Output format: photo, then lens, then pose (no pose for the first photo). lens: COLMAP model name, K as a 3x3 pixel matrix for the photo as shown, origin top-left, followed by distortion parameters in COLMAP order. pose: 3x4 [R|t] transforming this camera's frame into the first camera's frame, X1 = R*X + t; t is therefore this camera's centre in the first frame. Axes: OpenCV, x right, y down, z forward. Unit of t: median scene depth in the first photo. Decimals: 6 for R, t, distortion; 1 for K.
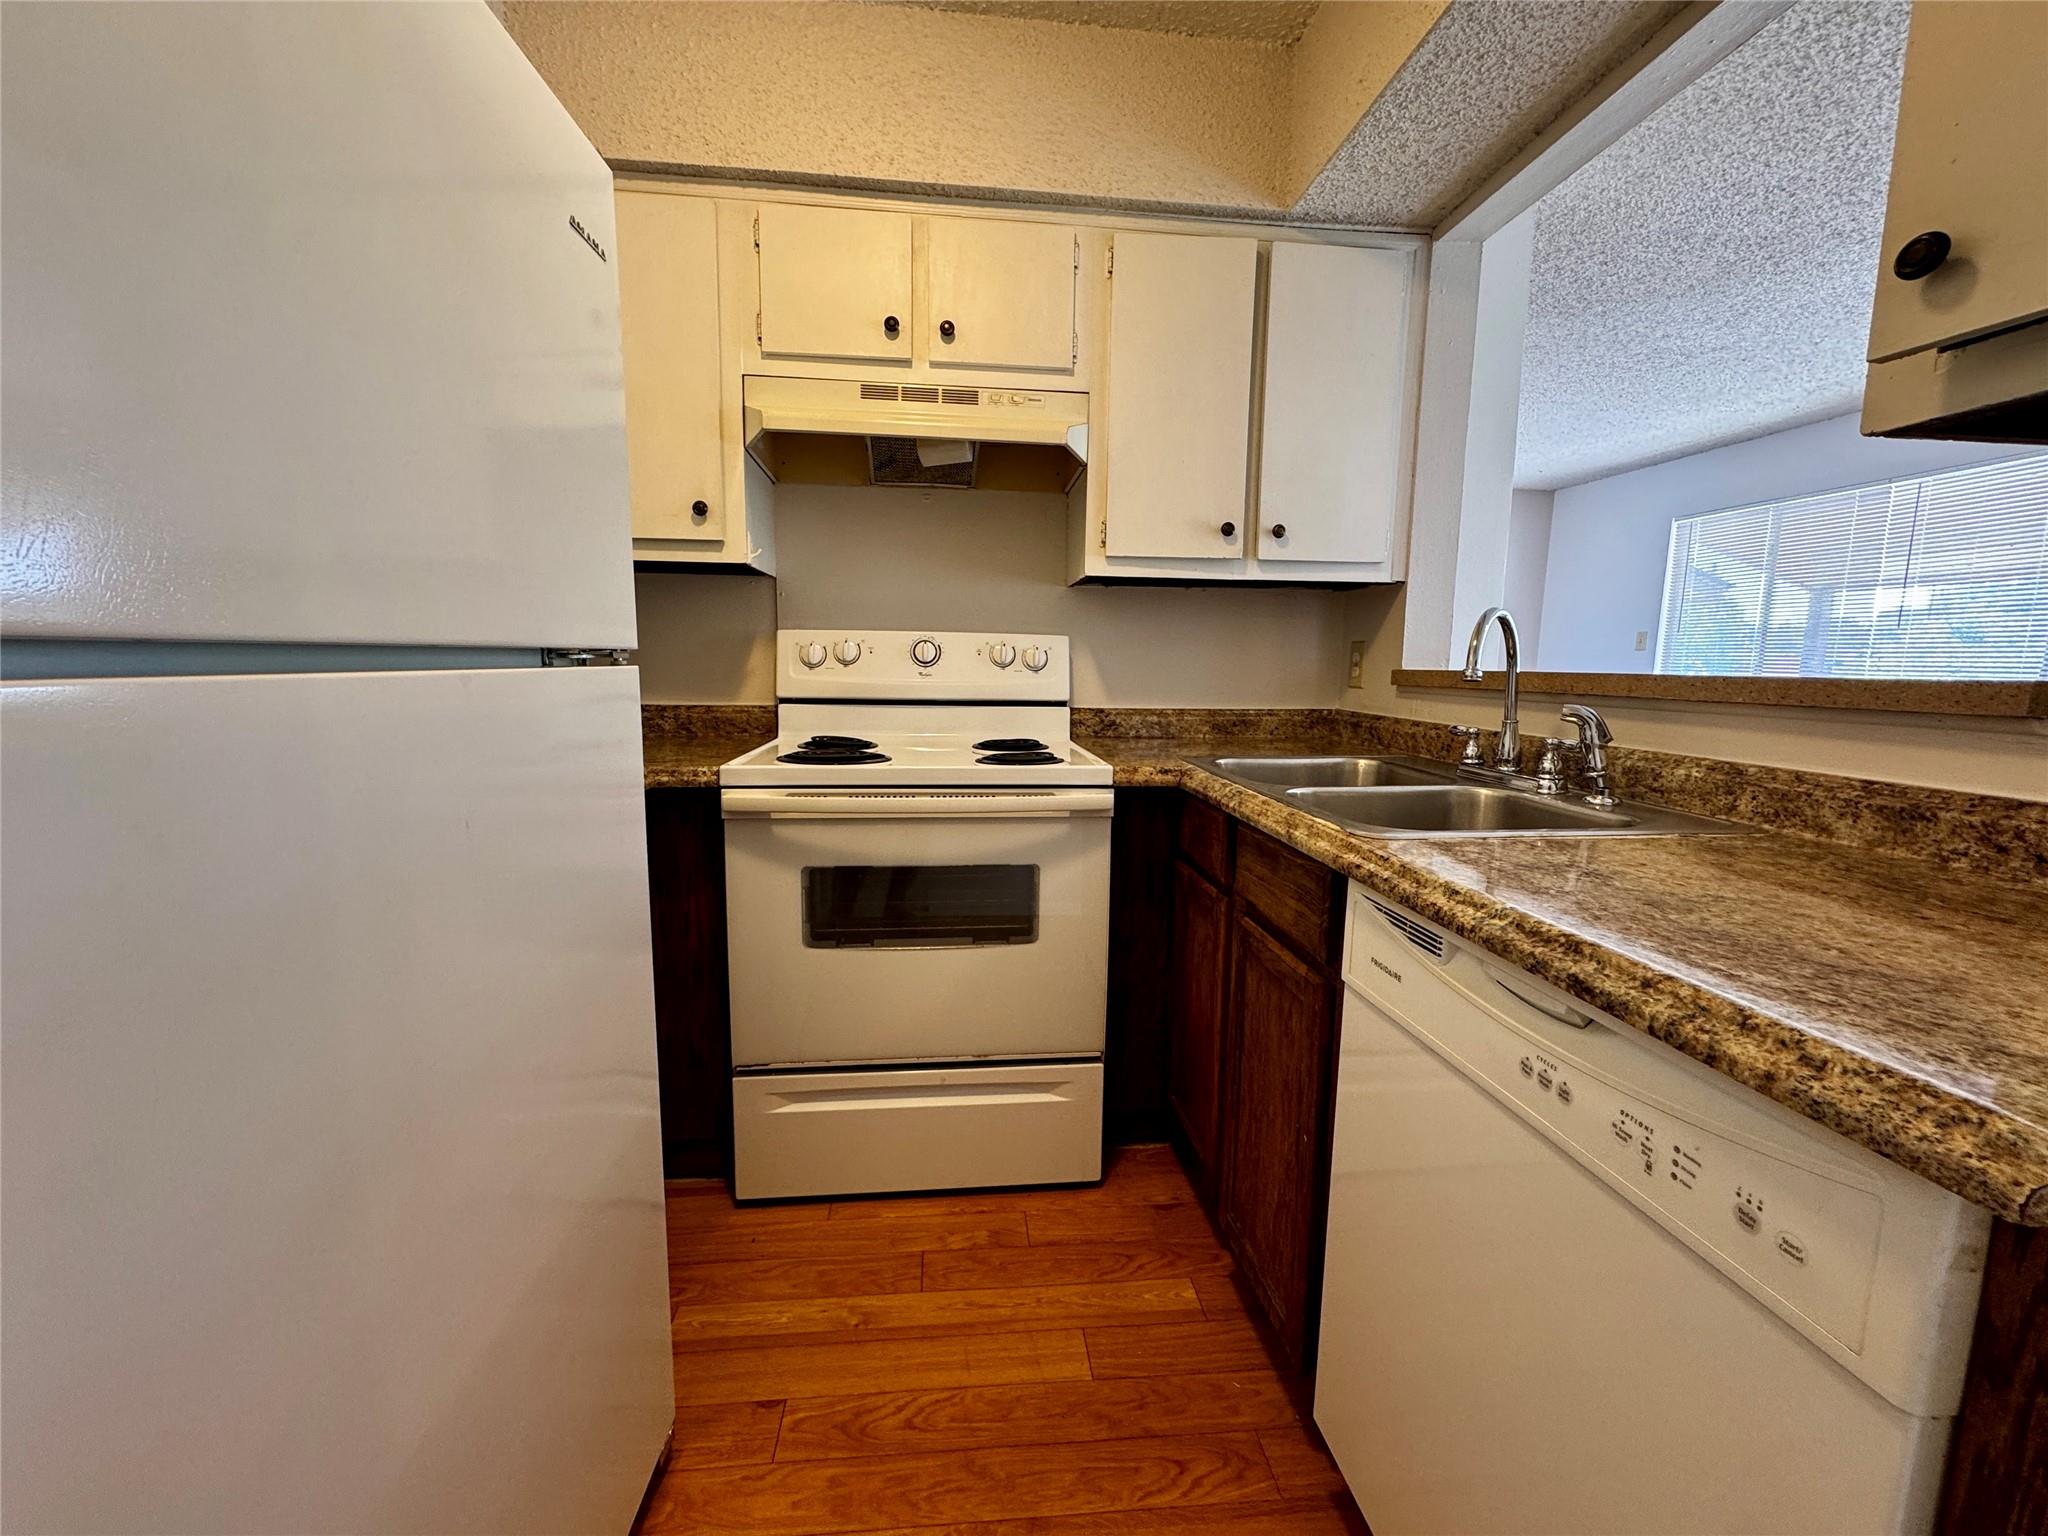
lens RADIAL K [[814.0, 0, 1024.0], [0, 814.0, 768.0], [0, 0, 1]] dist [-0.003502, 0.000264]
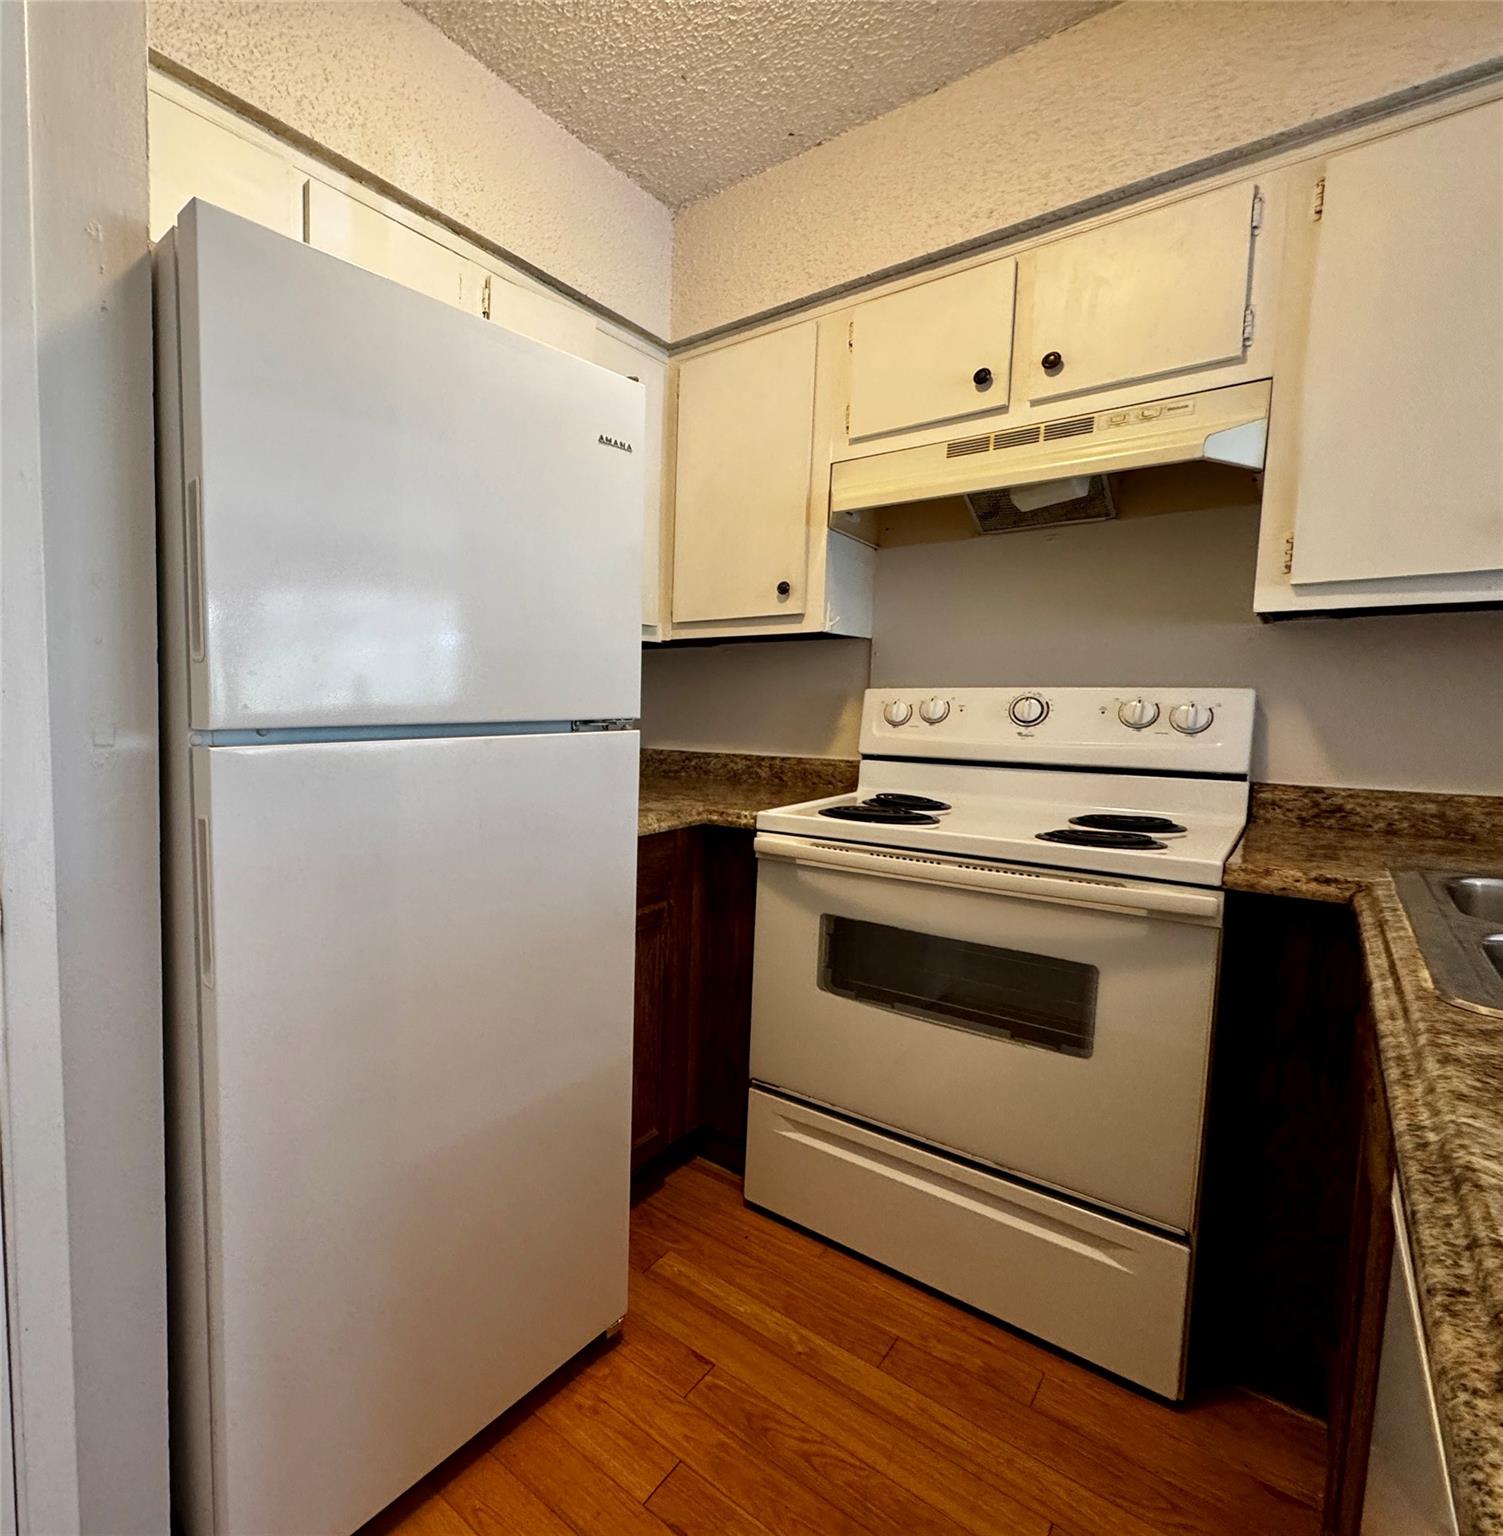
lens RADIAL K [[818.8, 0, 480.2], [0, 818.8, 764.6], [0, 0, 1]] dist [0.001100, -0.000547]
pose [[0.624191, 0.052832, -0.779484, 0.278853], [-0.098062, 0.995119, -0.011077, -0.017284], [0.775094, 0.083352, 0.626324, -0.042620]]
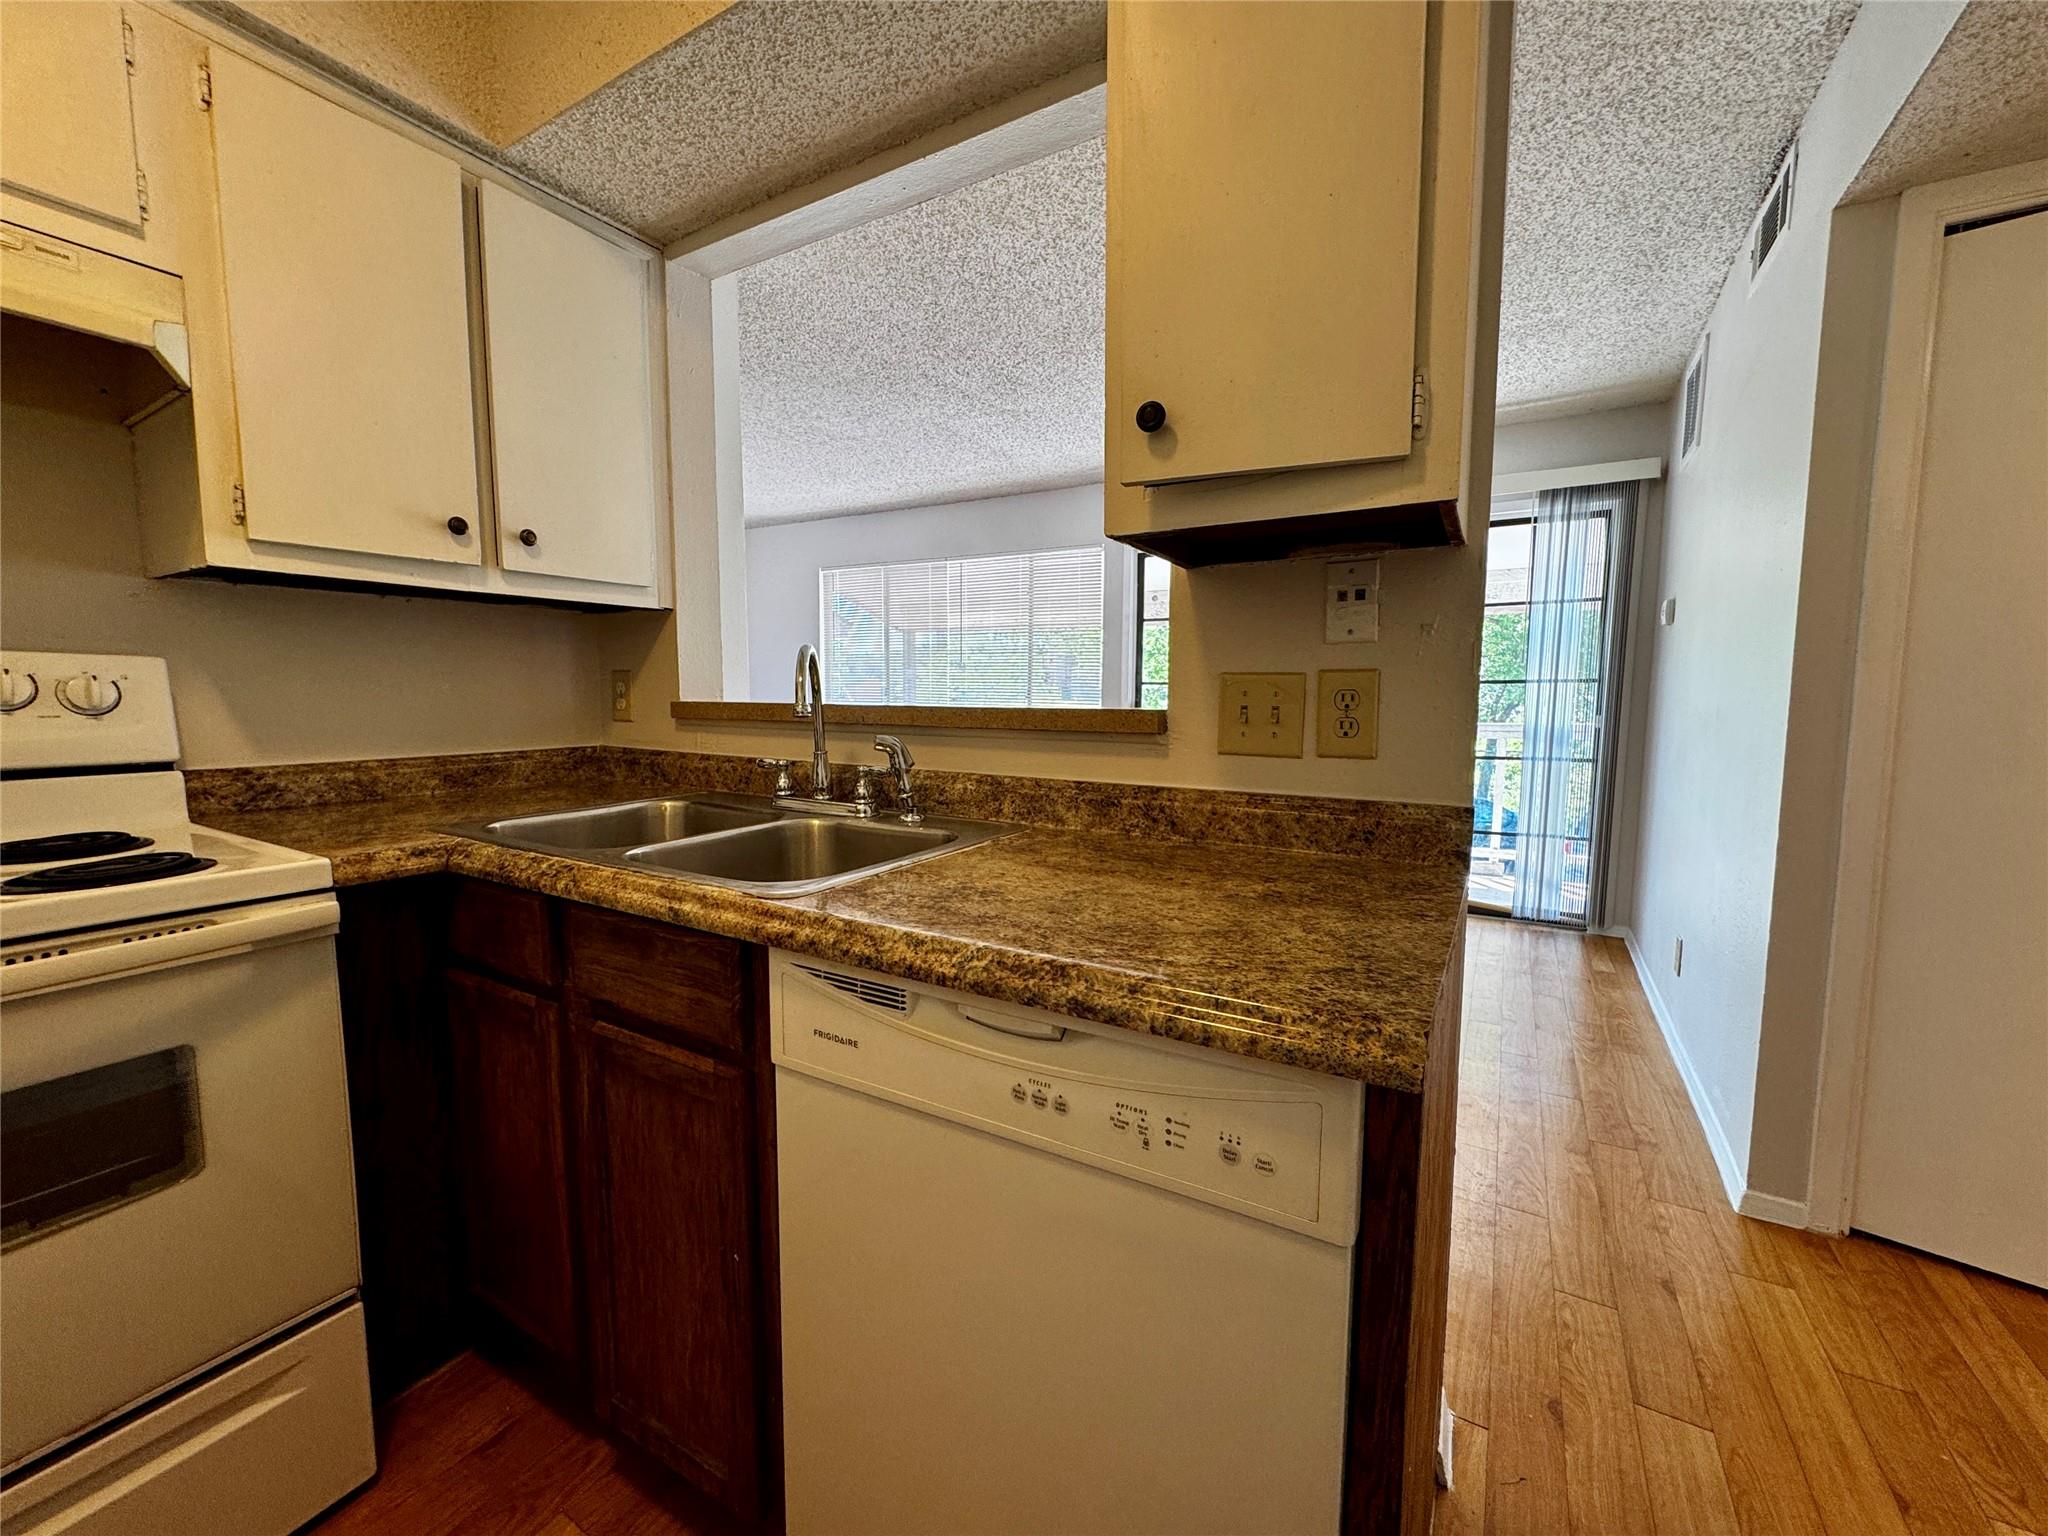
lens RADIAL K [[814.0, 0, 1024.0], [0, 814.0, 768.0], [0, 0, 1]] dist [-0.003502, 0.000264]
pose [[0.592079, -0.085539, 0.801327, -0.082829], [0.105736, 0.994000, 0.027980, -0.035423], [-0.798913, 0.068163, 0.597572, 0.149462]]
